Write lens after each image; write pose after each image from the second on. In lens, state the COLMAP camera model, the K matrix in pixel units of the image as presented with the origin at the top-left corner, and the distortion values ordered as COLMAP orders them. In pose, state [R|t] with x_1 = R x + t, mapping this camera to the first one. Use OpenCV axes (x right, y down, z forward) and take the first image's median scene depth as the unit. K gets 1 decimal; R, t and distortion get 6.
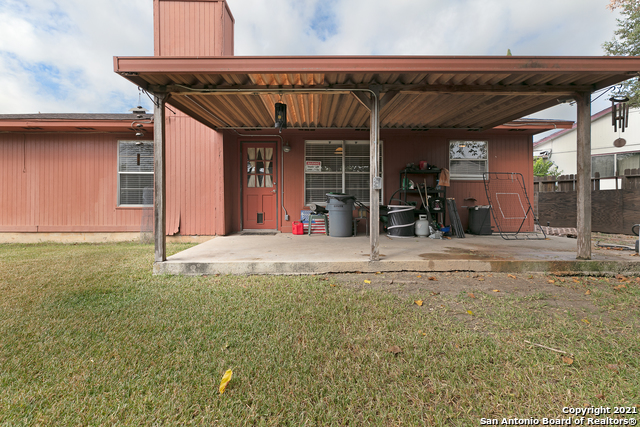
lens RADIAL K [[304.2, 0, 341.9], [0, 304.2, 192.5], [0, 0, 1]] dist [0.006908, 0.000123]
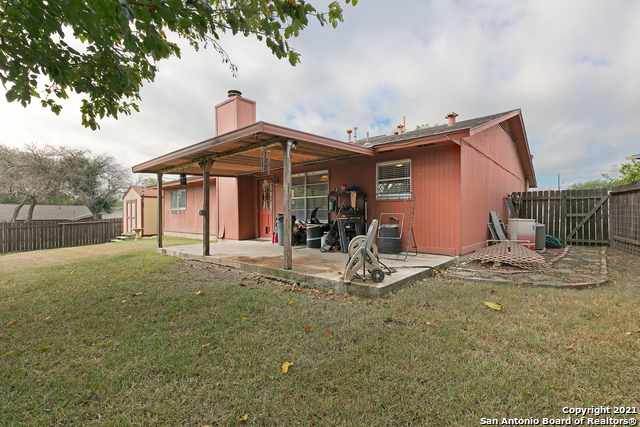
lens RADIAL K [[304.2, 0, 319.3], [0, 304.2, 215.0], [0, 0, 1]] dist [0.006908, 0.000123]
pose [[0.760861, -0.005980, -0.648887, 0.821068], [0.021634, 0.999635, 0.016155, -0.008896], [0.648554, -0.026330, 0.760713, 0.040176]]
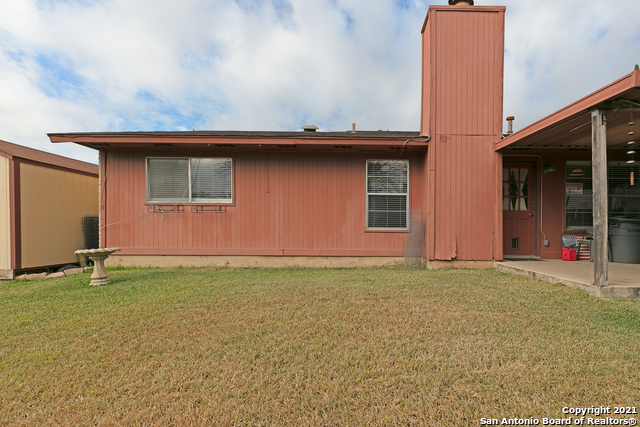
lens RADIAL K [[304.2, 0, 319.5], [0, 304.2, 218.1], [0, 0, 1]] dist [0.006908, 0.000123]
pose [[0.999873, 0.006433, 0.014563, -0.893422], [-0.006626, 0.999890, 0.013248, -0.001051], [-0.014476, -0.013343, 0.999806, 0.056295]]
